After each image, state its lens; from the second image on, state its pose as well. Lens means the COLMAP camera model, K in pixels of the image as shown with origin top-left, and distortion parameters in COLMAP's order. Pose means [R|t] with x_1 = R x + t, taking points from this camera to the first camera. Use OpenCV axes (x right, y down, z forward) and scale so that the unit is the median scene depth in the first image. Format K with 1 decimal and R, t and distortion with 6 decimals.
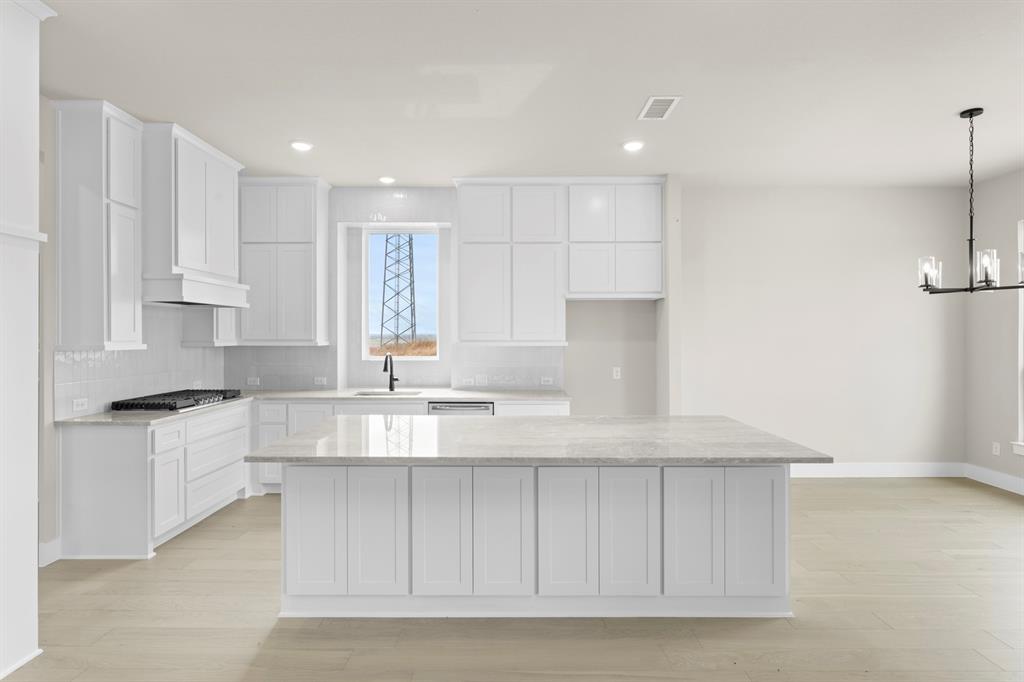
lens RADIAL K [[527.8, 0, 528.1], [0, 527.8, 345.2], [0, 0, 1]] dist [0.000900, 0.002387]
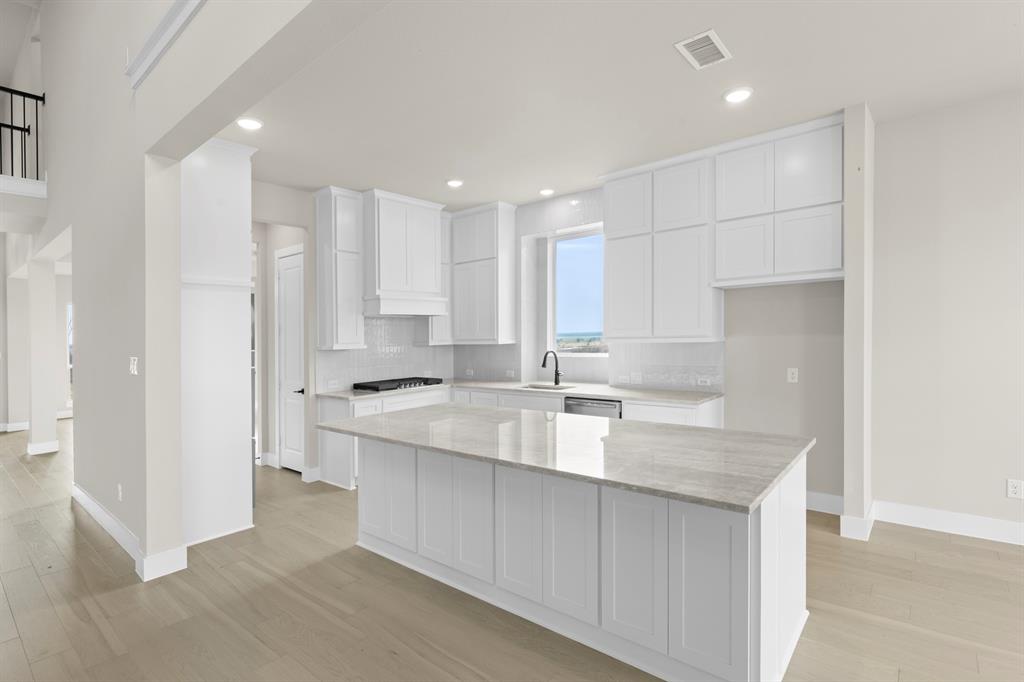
lens RADIAL K [[527.8, 0, 533.9], [0, 527.8, 346.9], [0, 0, 1]] dist [0.000900, 0.002387]
pose [[0.754739, -0.003961, -0.656013, 0.436618], [0.013421, 0.999866, 0.009404, -0.002839], [0.655888, -0.015902, 0.754691, 0.154813]]
